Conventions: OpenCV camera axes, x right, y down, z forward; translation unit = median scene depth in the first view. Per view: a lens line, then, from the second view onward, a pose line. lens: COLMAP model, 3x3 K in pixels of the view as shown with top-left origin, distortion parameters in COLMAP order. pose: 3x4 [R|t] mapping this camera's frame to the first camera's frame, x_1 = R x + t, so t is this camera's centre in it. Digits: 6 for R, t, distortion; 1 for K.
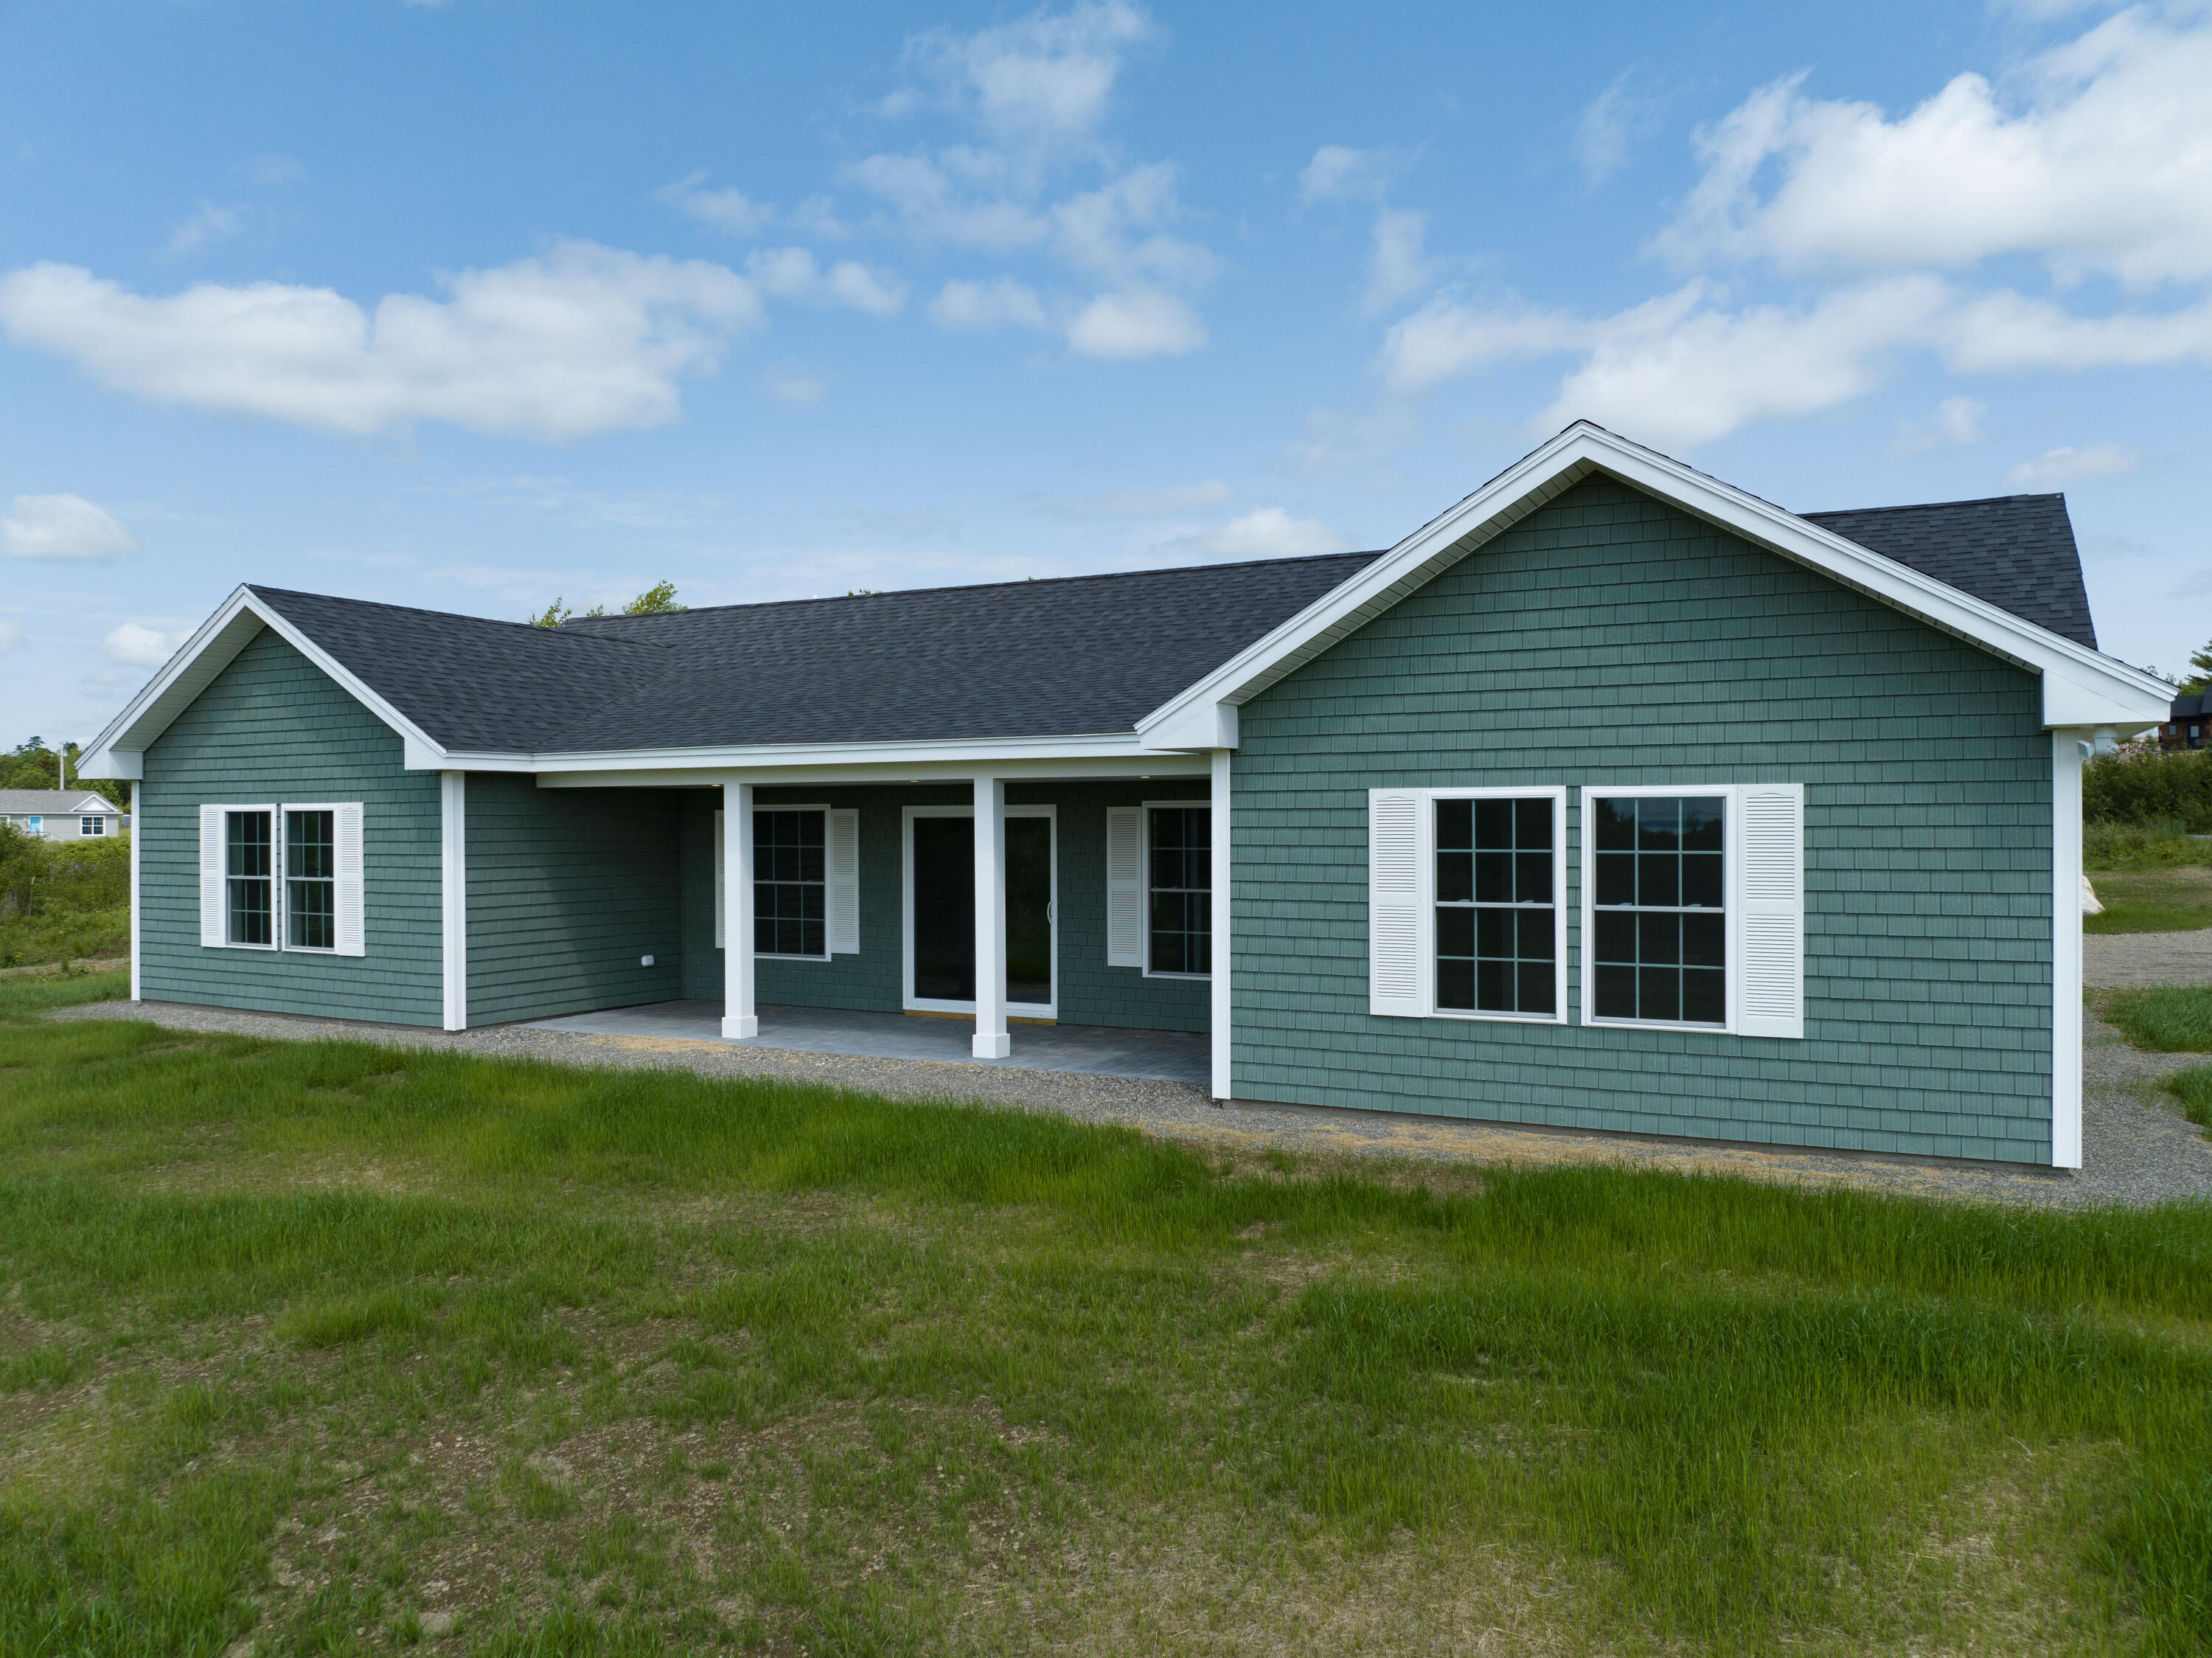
lens RADIAL K [[1535.7, 0, 1091.8], [0, 1535.7, 825.1], [0, 0, 1]] dist [-0.046165, 0.022316]
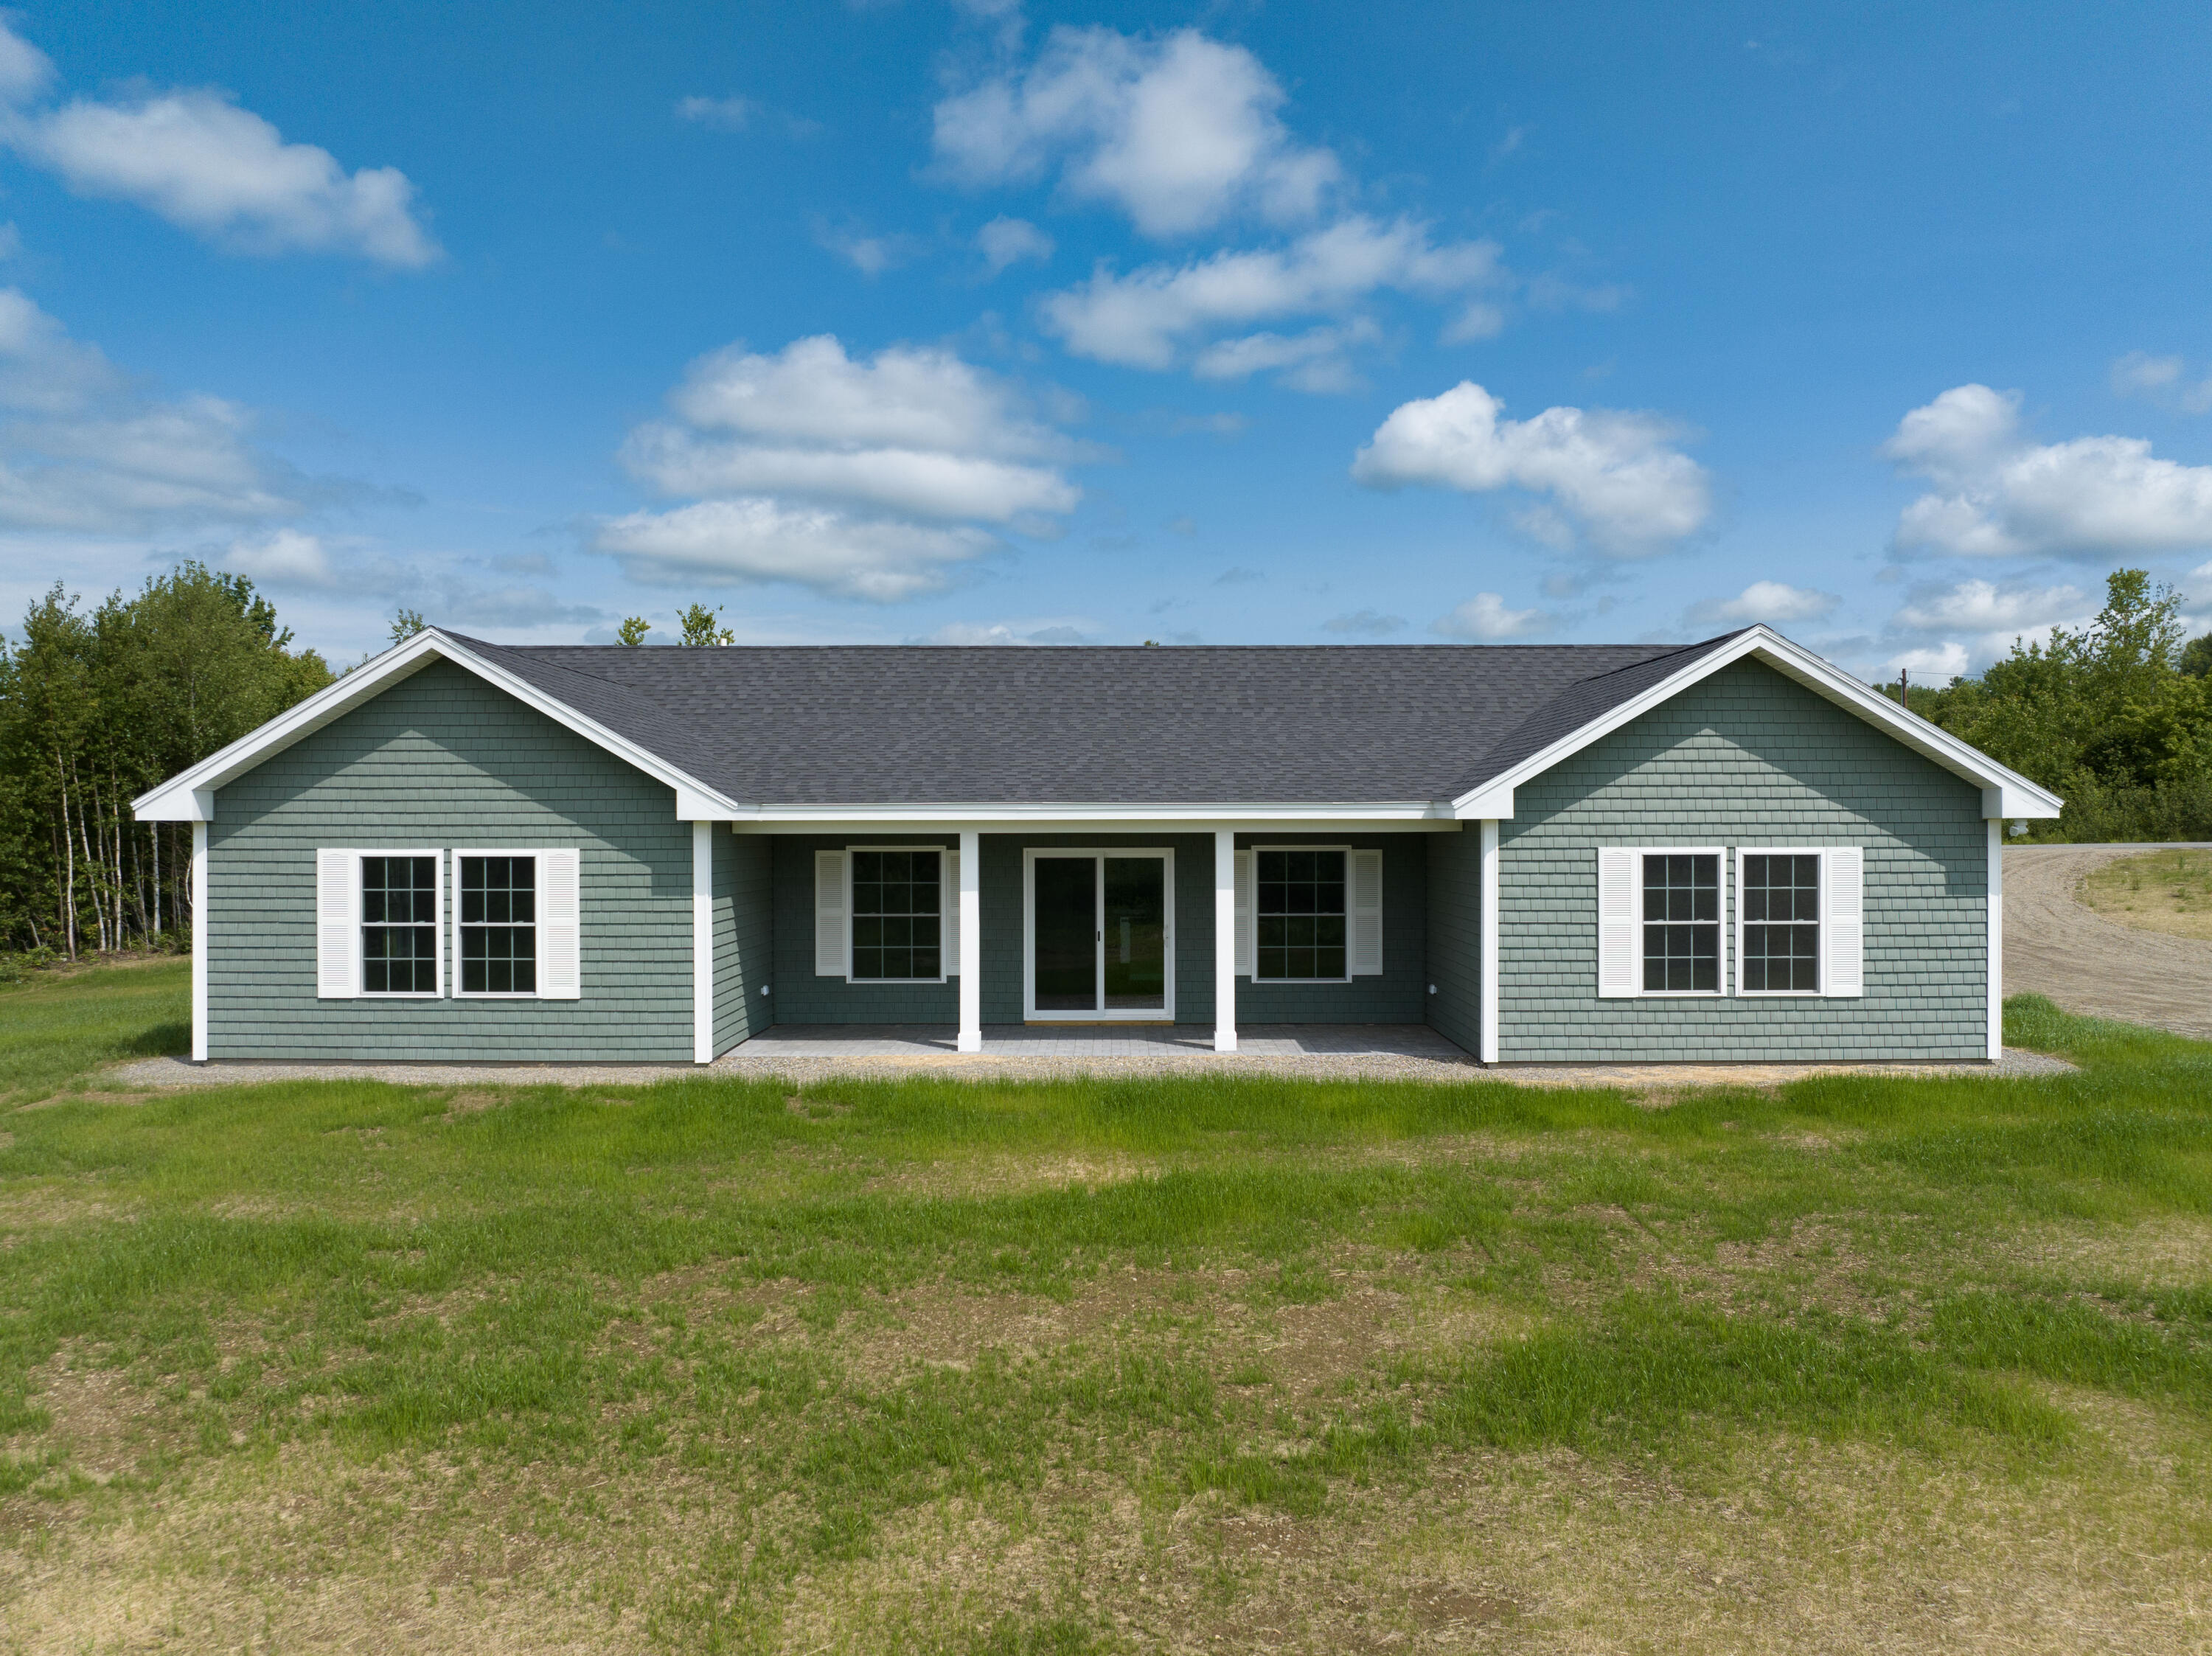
lens RADIAL K [[1535.4, 0, 1112.2], [0, 1535.4, 830.1], [0, 0, 1]] dist [-0.046165, 0.022316]
pose [[0.892453, -0.000147, 0.451140, -0.949559], [0.000183, 1.000000, -0.000035, -0.041865], [-0.451140, 0.000114, 0.892453, -0.127779]]
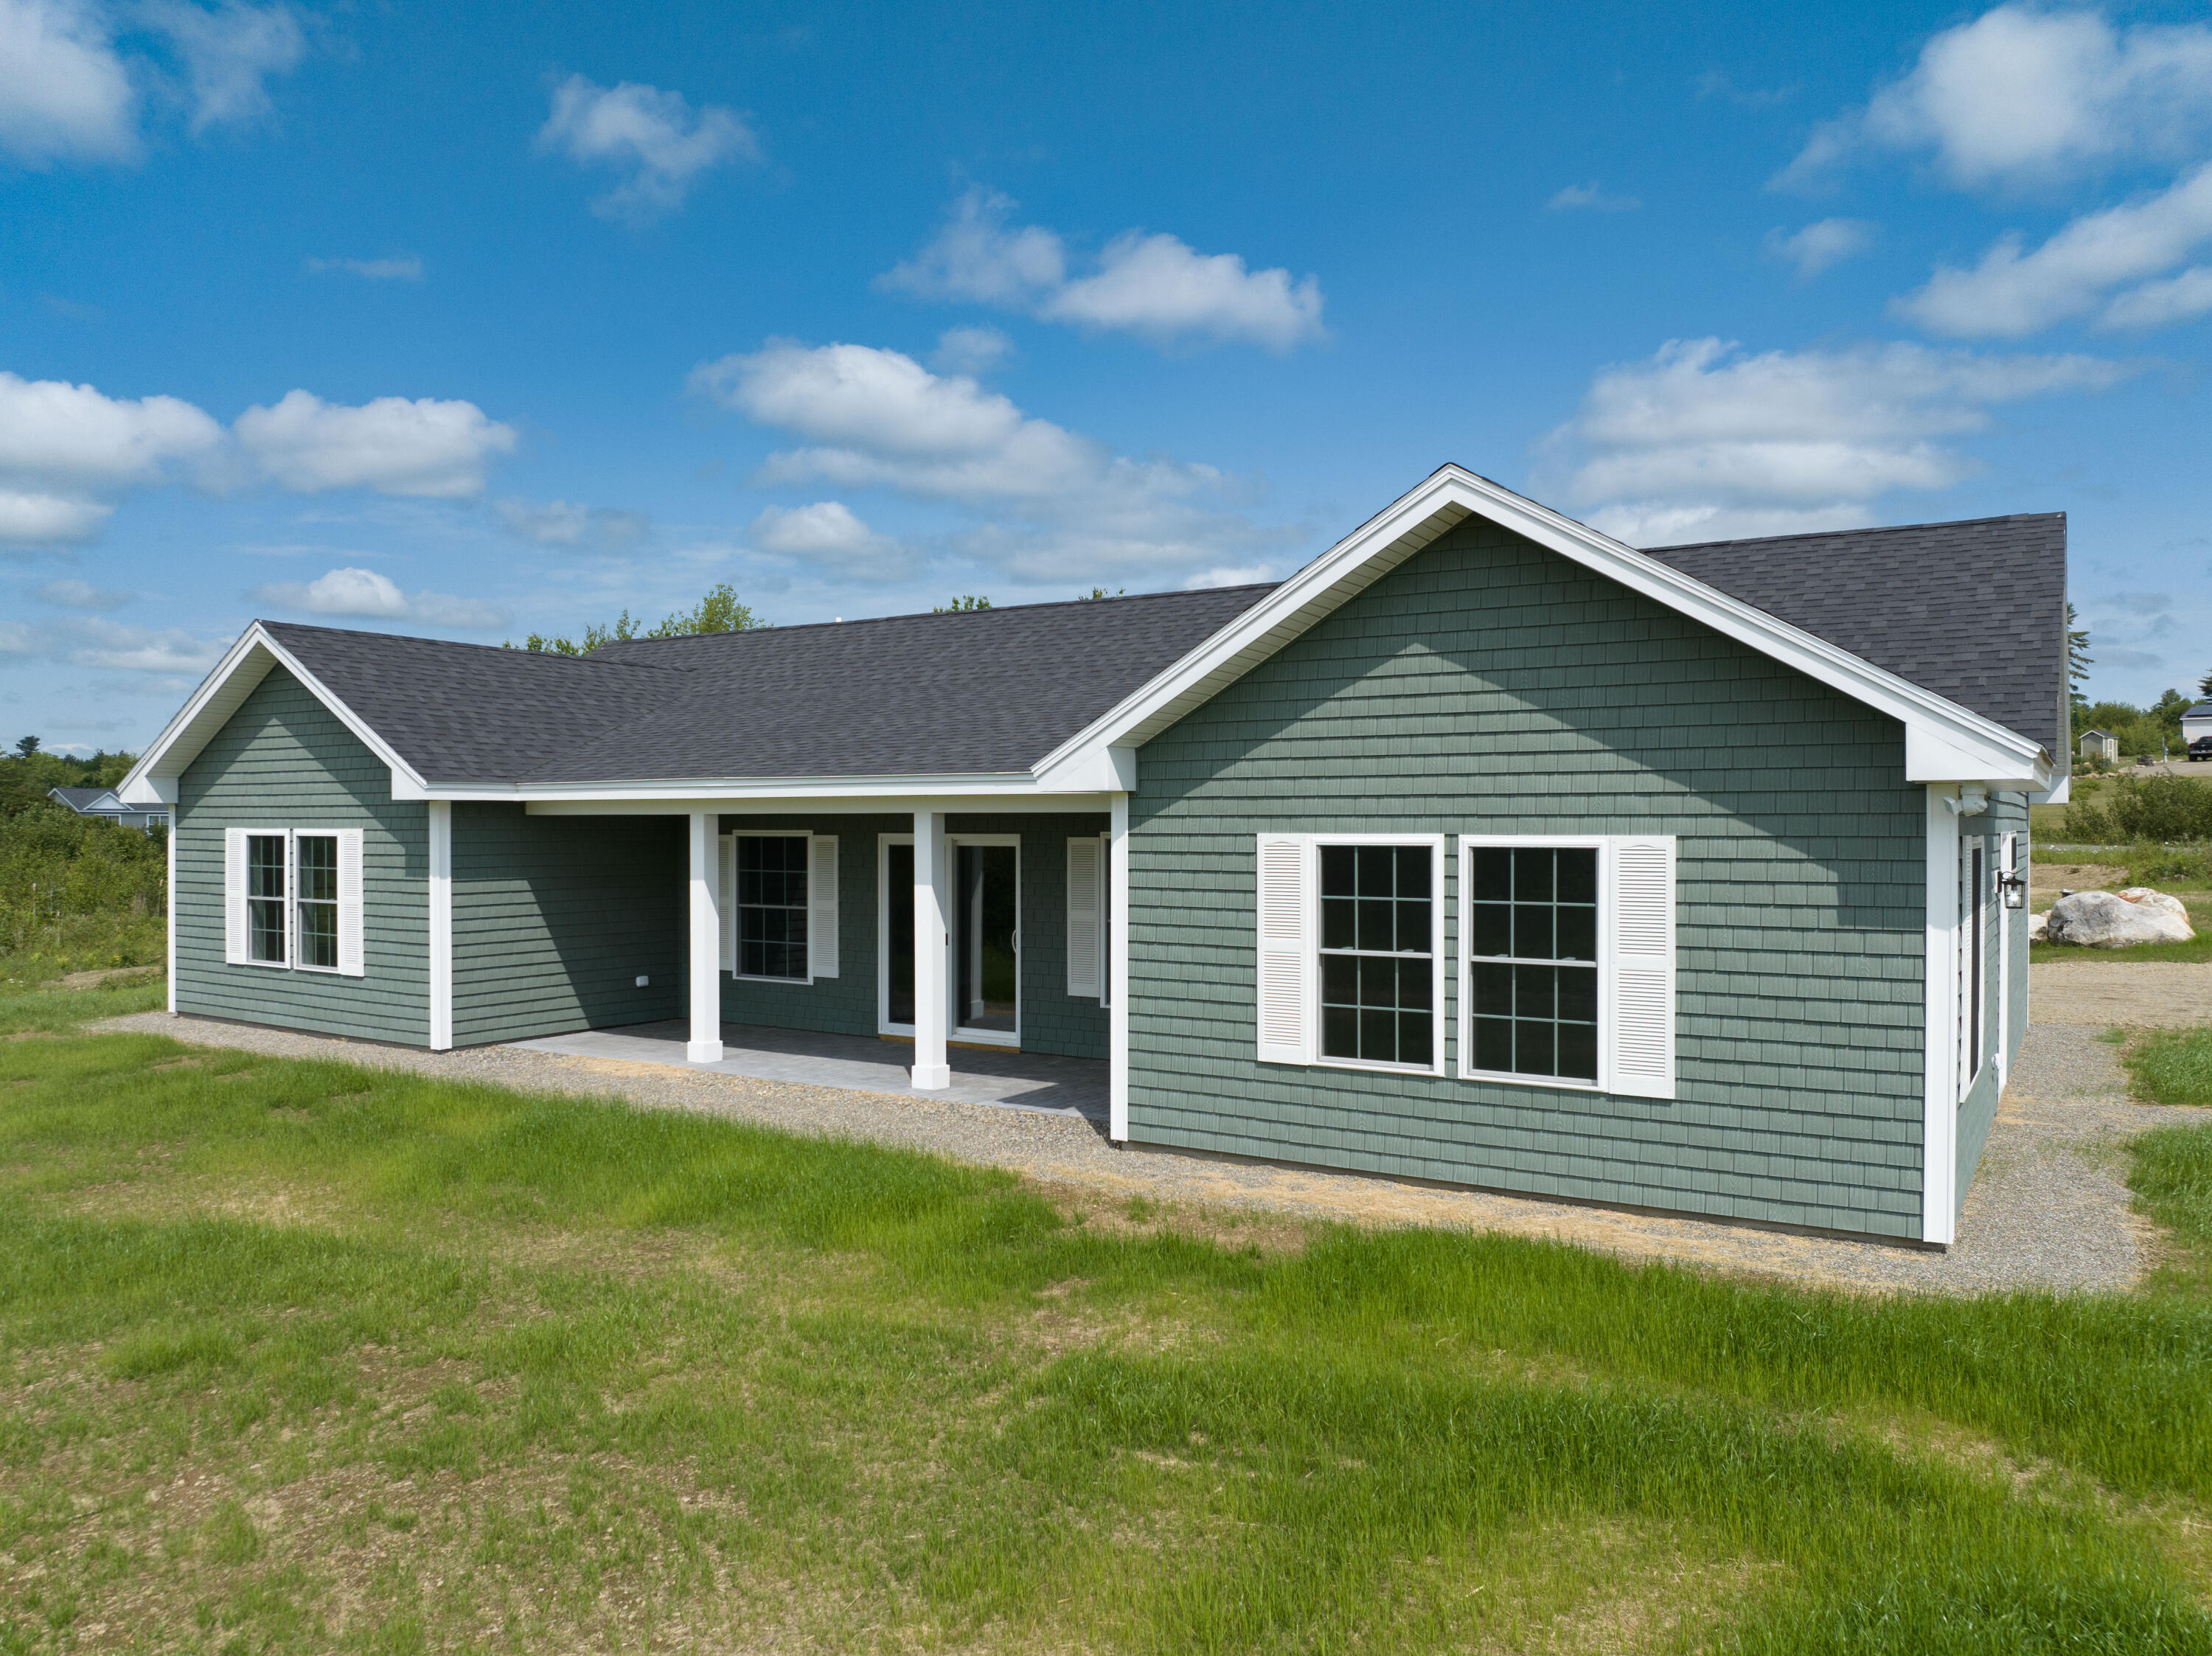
lens RADIAL K [[1535.4, 0, 1083.0], [0, 1535.4, 828.9], [0, 0, 1]] dist [-0.046165, 0.022316]
pose [[0.996339, 0.003858, -0.085407, 0.157554], [-0.003656, 0.999990, 0.002514, -0.029586], [0.085416, -0.002192, 0.996343, 0.001302]]
